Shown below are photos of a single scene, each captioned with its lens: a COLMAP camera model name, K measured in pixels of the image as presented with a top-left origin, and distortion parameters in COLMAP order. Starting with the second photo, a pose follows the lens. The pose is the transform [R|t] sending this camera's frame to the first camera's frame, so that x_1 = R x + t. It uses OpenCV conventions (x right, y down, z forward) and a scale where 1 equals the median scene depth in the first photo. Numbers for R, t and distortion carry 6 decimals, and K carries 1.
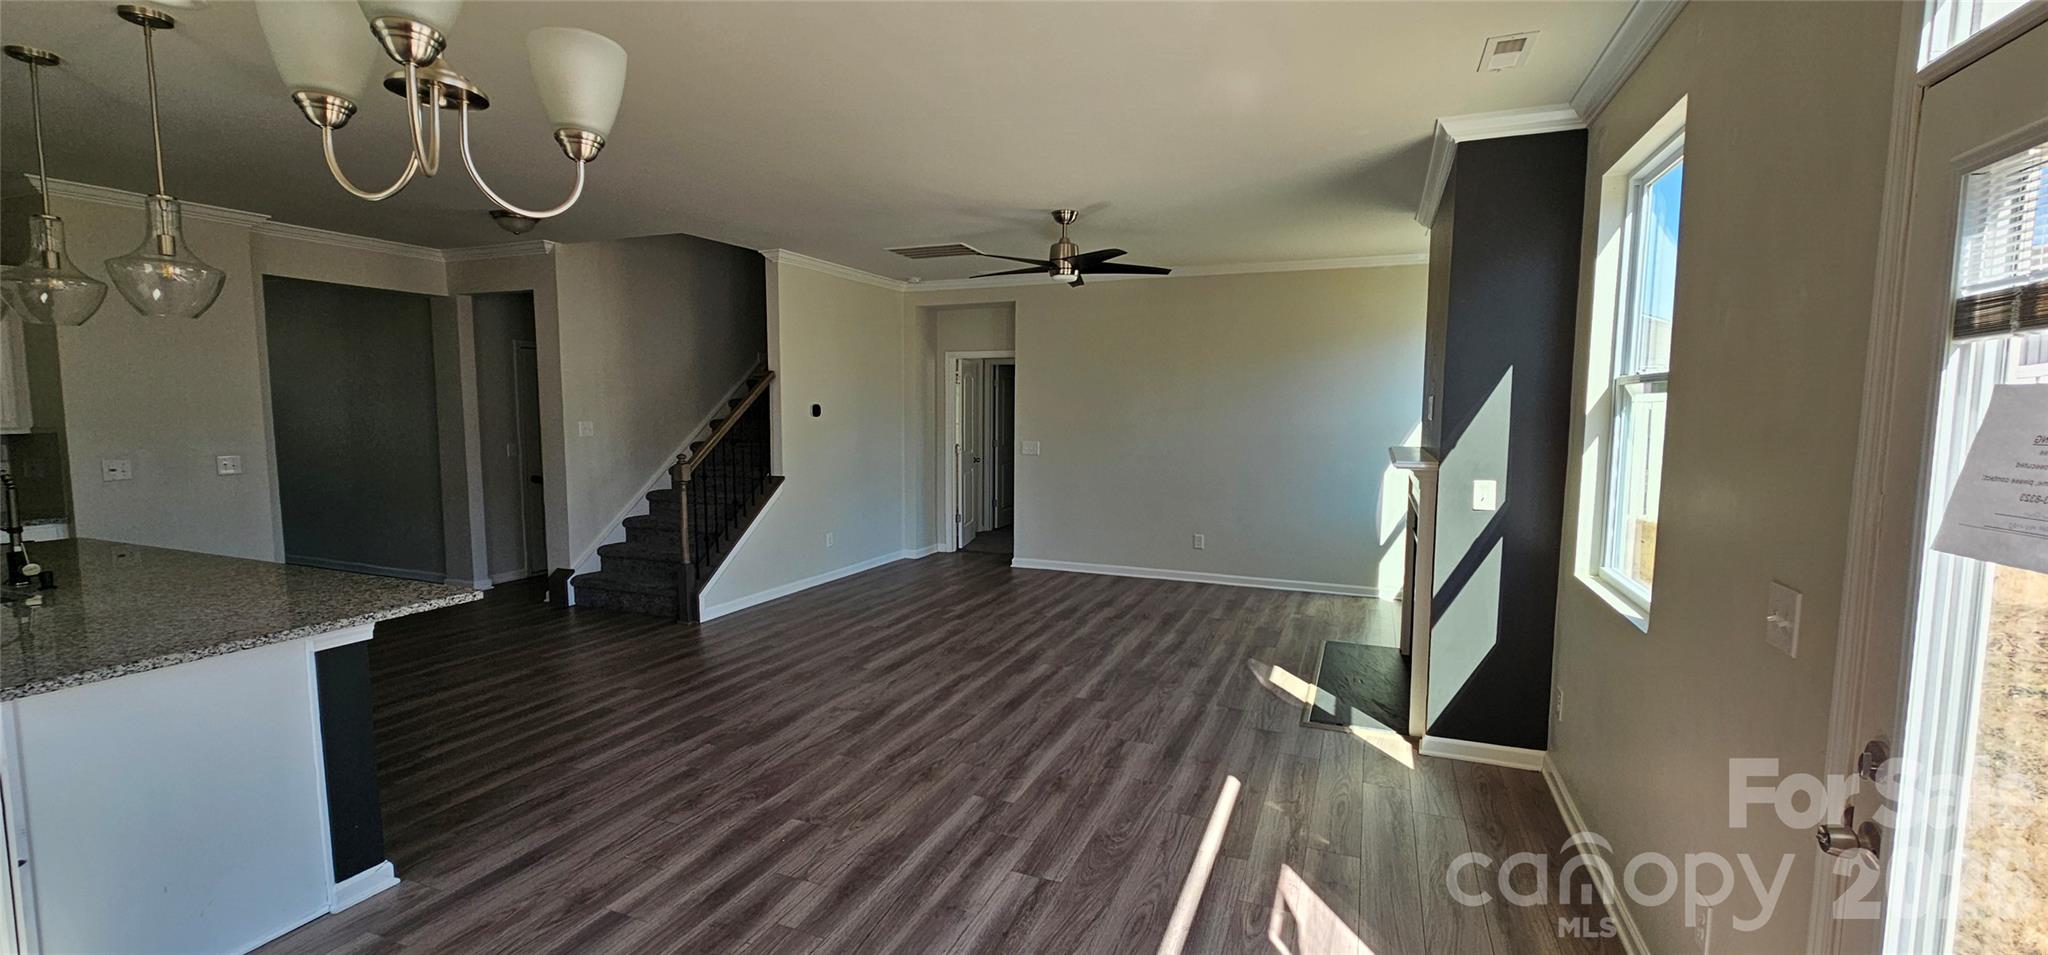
lens RADIAL K [[837.7, 0, 1023.0], [0, 837.7, 479.9], [0, 0, 1]] dist [-0.004666, -0.000146]
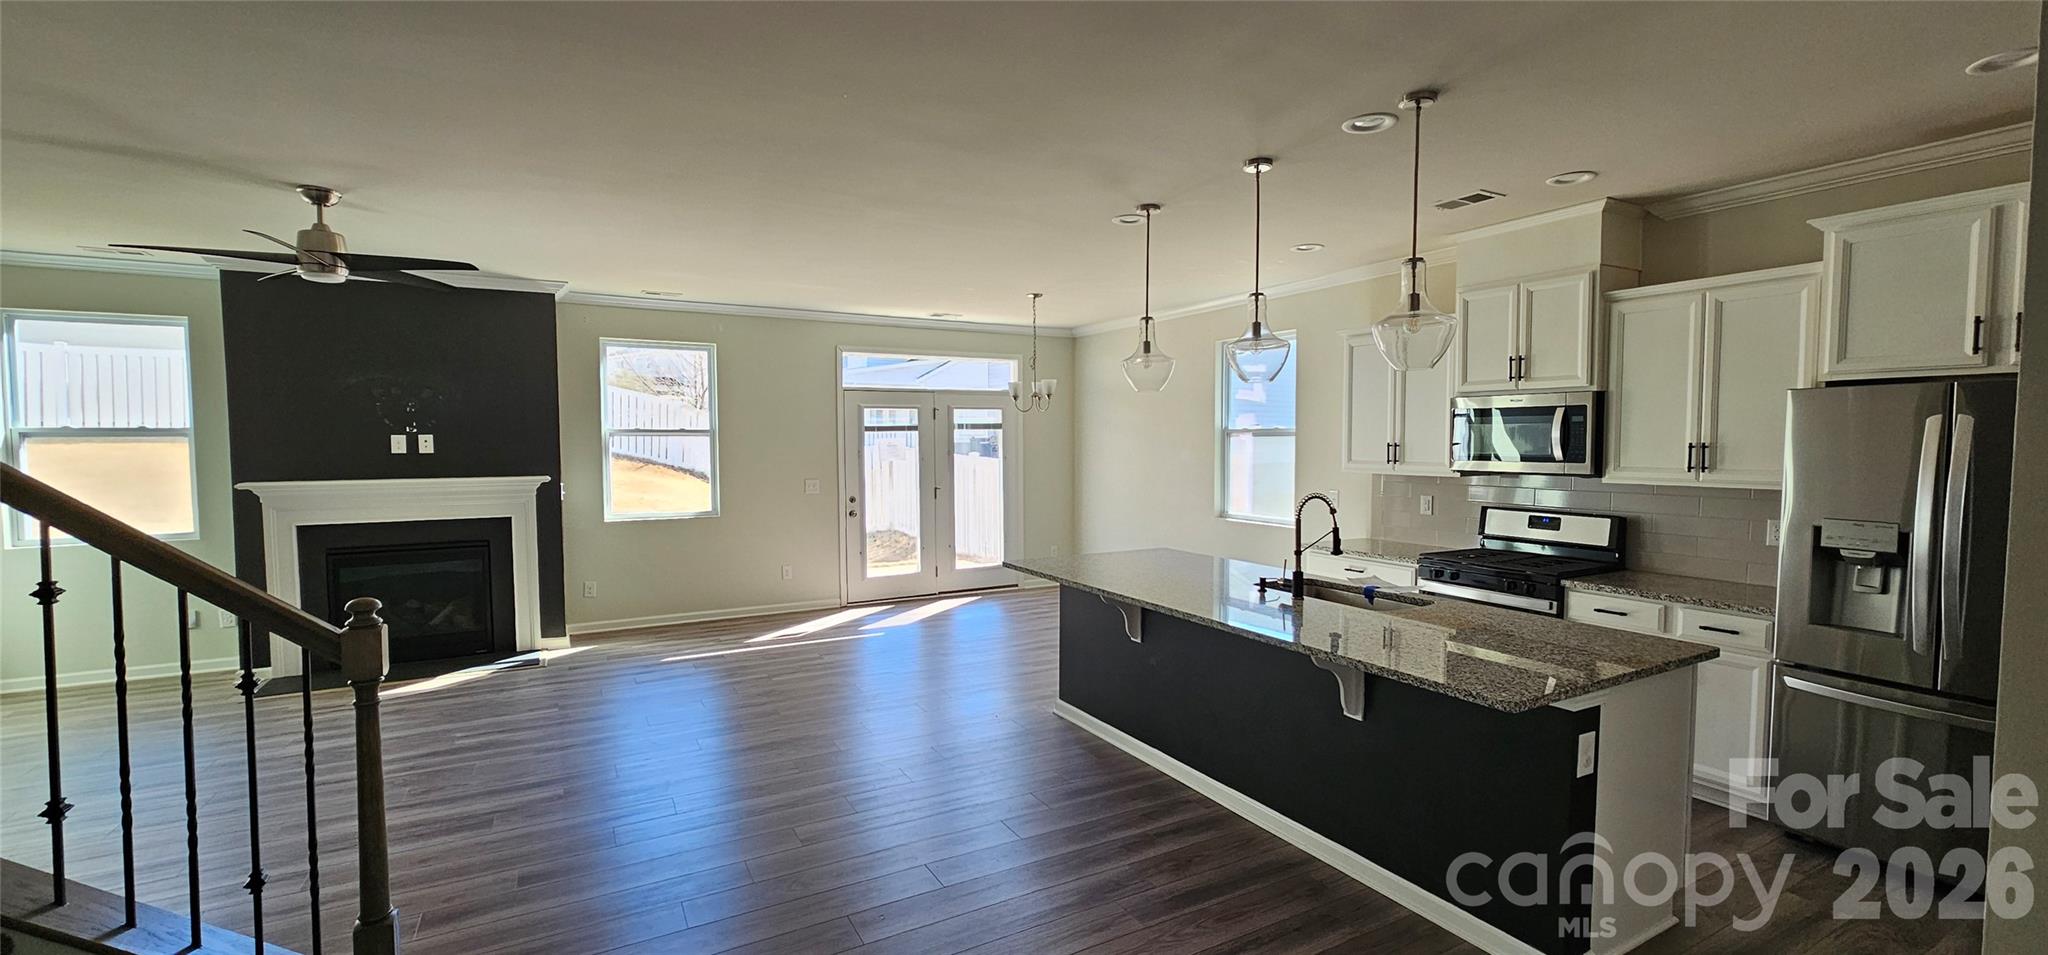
lens RADIAL K [[837.7, 0, 1027.6], [0, 837.7, 479.0], [0, 0, 1]] dist [-0.004666, -0.000146]
pose [[-0.785730, -0.031751, 0.617755, -1.219442], [0.056265, 0.990873, 0.122492, -0.156535], [-0.616006, 0.131004, -0.776772, 1.608082]]
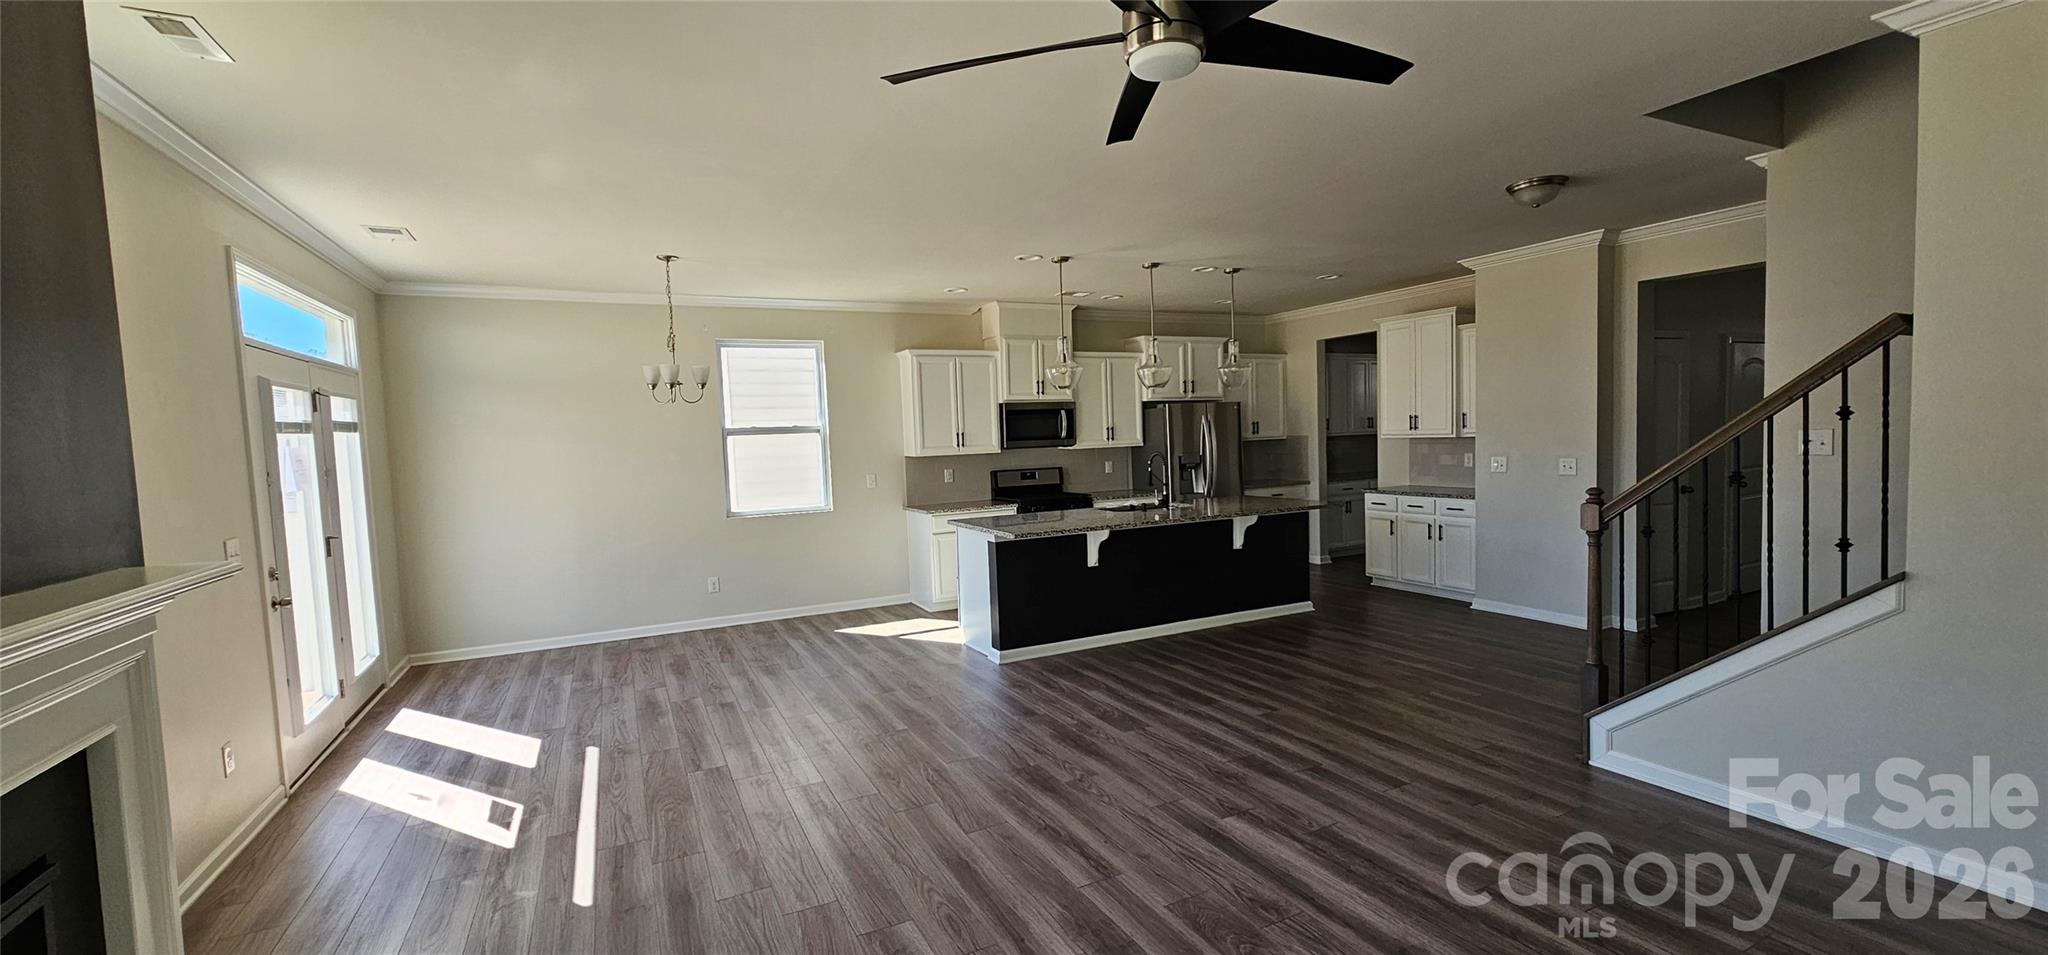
lens RADIAL K [[837.7, 0, 1031.1], [0, 837.7, 477.4], [0, 0, 1]] dist [-0.004666, -0.000146]
pose [[-0.650414, 0.059649, -0.757234, 0.490492], [-0.035645, 0.993417, 0.108871, -0.133169], [0.758743, 0.097803, -0.644006, 1.593192]]
